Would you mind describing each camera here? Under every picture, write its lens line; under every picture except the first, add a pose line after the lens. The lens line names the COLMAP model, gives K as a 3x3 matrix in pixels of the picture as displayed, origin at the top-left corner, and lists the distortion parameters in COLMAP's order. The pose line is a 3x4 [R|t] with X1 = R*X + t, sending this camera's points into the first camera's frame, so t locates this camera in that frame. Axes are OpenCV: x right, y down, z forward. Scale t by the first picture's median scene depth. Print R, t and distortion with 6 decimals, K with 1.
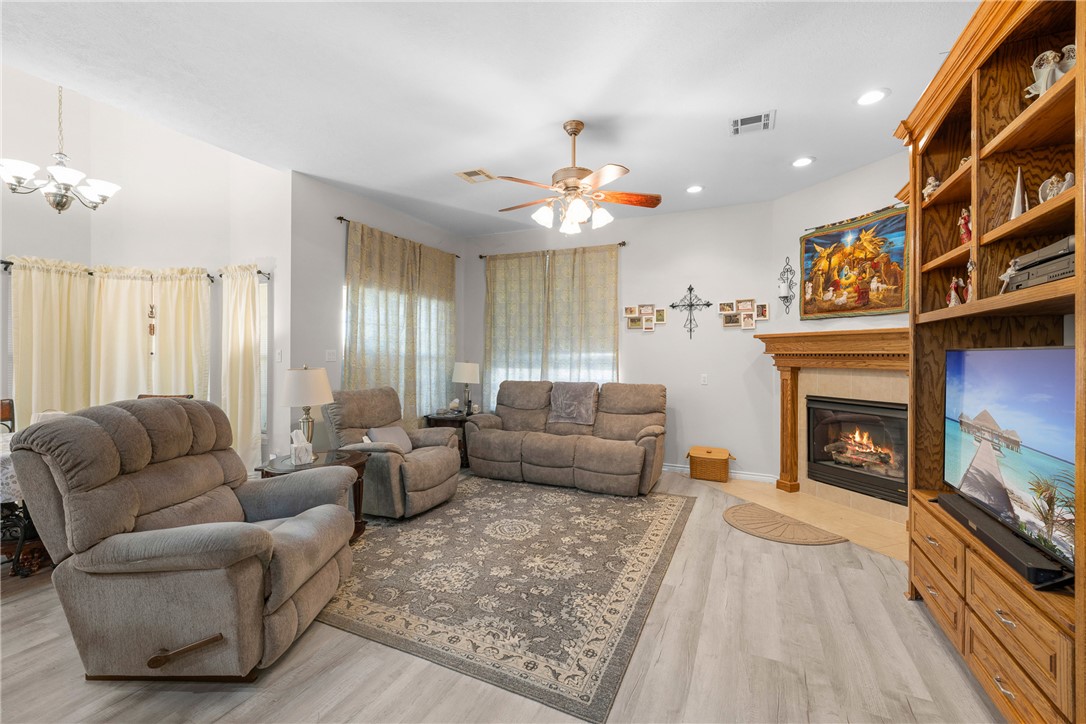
lens RADIAL K [[453.5, 0, 542.6], [0, 453.5, 356.0], [0, 0, 1]] dist [-0.000132, -0.000079]
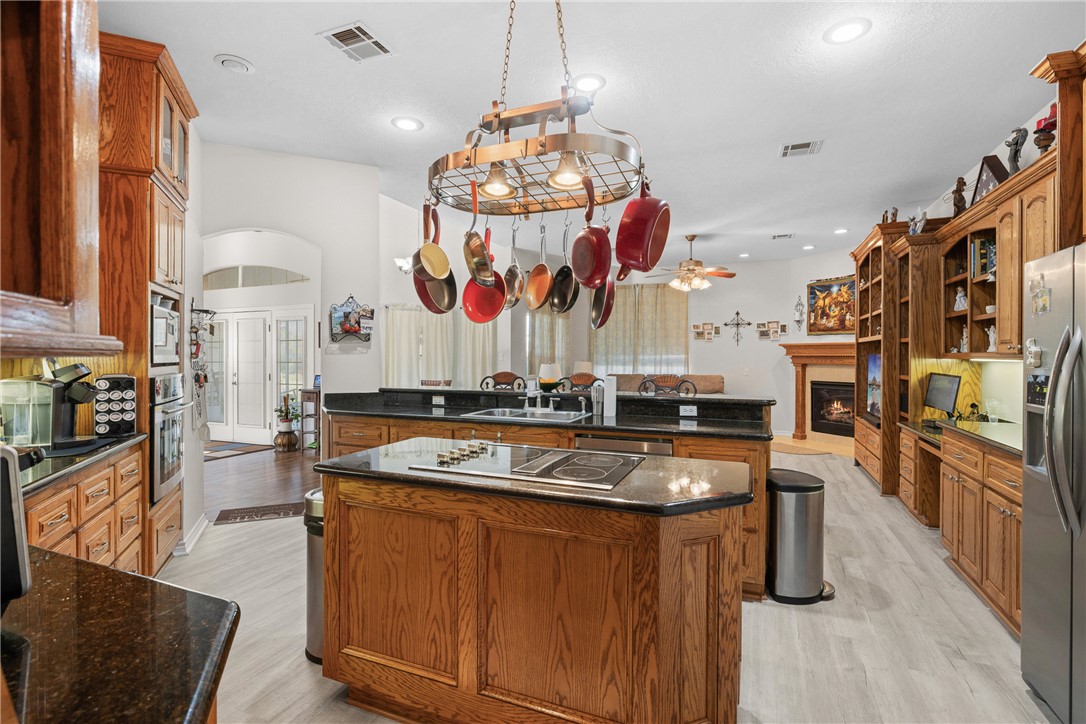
lens RADIAL K [[515.4, 0, 541.8], [0, 515.4, 360.5], [0, 0, 1]] dist [0.000134, 0.000072]
pose [[0.999256, -0.001279, 0.038558, -0.458982], [0.001046, 0.999981, 0.006059, 0.000184], [-0.038565, -0.006014, 0.999238, -0.818746]]
